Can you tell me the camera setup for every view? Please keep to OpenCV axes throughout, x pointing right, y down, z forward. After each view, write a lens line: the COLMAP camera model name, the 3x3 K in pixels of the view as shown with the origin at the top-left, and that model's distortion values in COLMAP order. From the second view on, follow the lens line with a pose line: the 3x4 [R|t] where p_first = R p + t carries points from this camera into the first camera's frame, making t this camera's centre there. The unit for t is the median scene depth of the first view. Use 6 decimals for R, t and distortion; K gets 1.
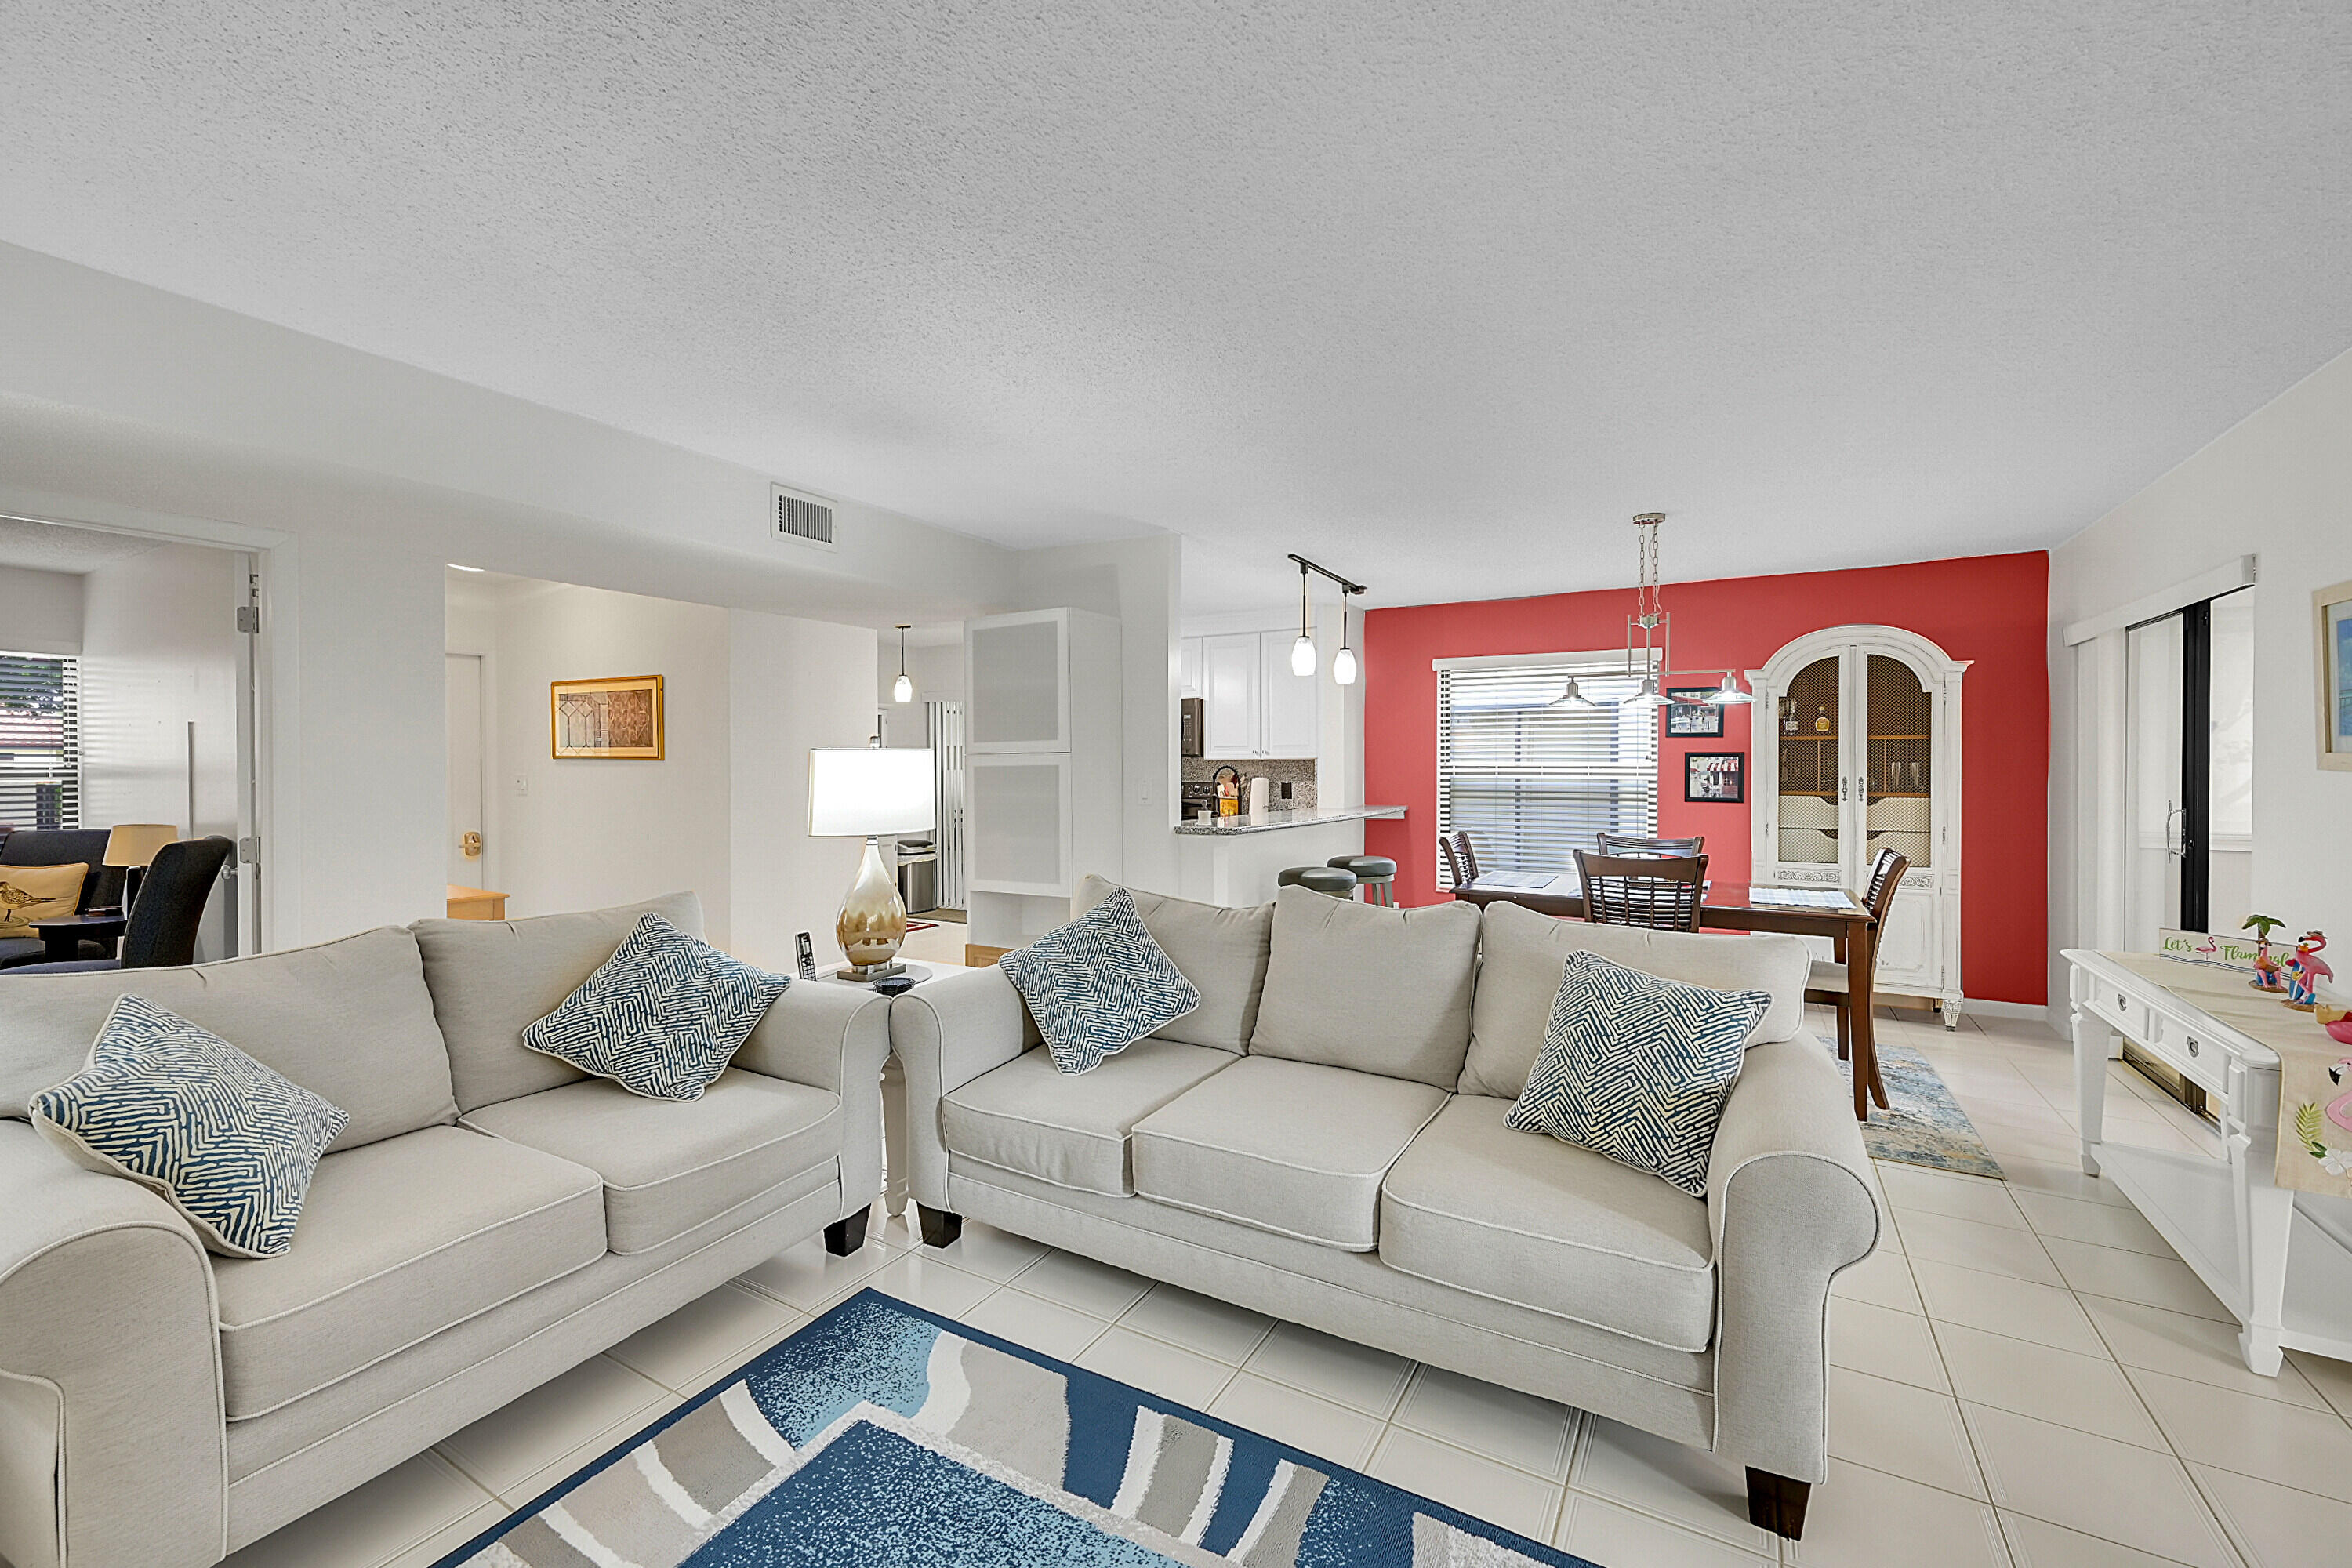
lens RADIAL K [[959.0, 0, 1184.6], [0, 959.0, 775.8], [0, 0, 1]] dist [0.003347, 0.000022]
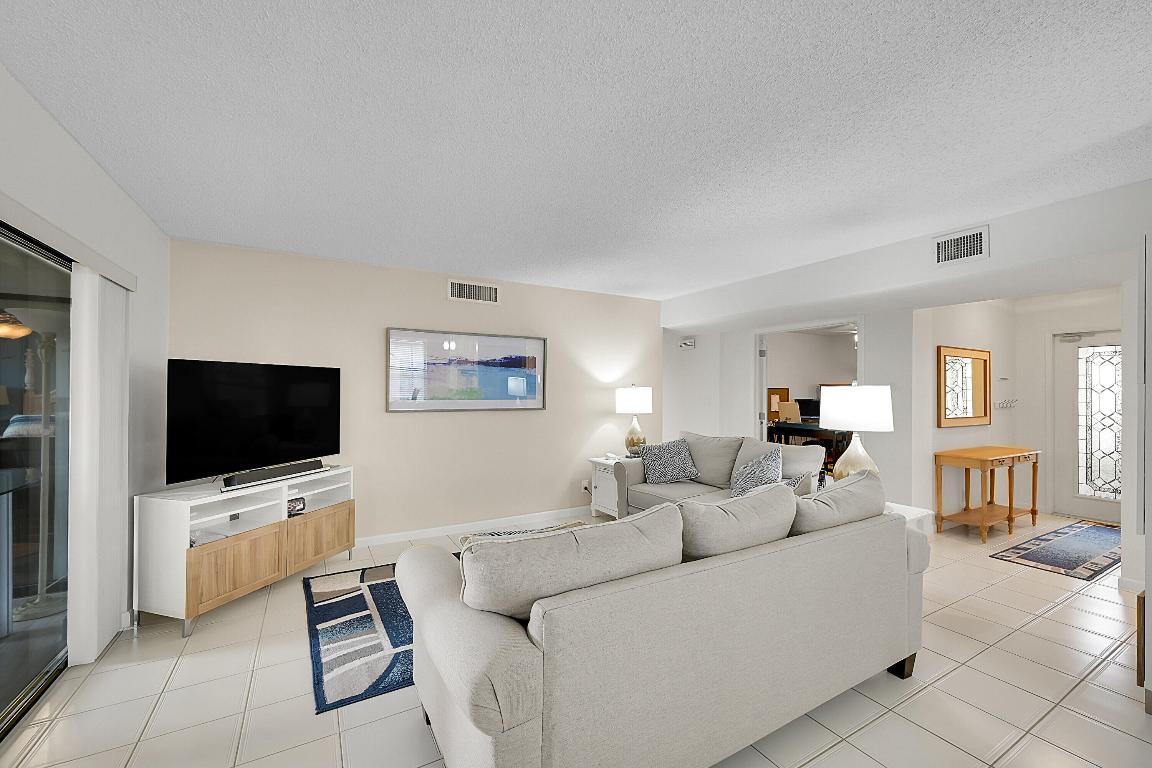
lens RADIAL K [[467.1, 0, 573.1], [0, 467.1, 388.1], [0, 0, 1]] dist [0.000404, 0.000484]
pose [[-0.518894, -0.001281, -0.854838, 0.877515], [-0.010172, 0.999937, 0.004677, -0.026741], [0.854778, 0.011122, -0.518875, 1.152049]]
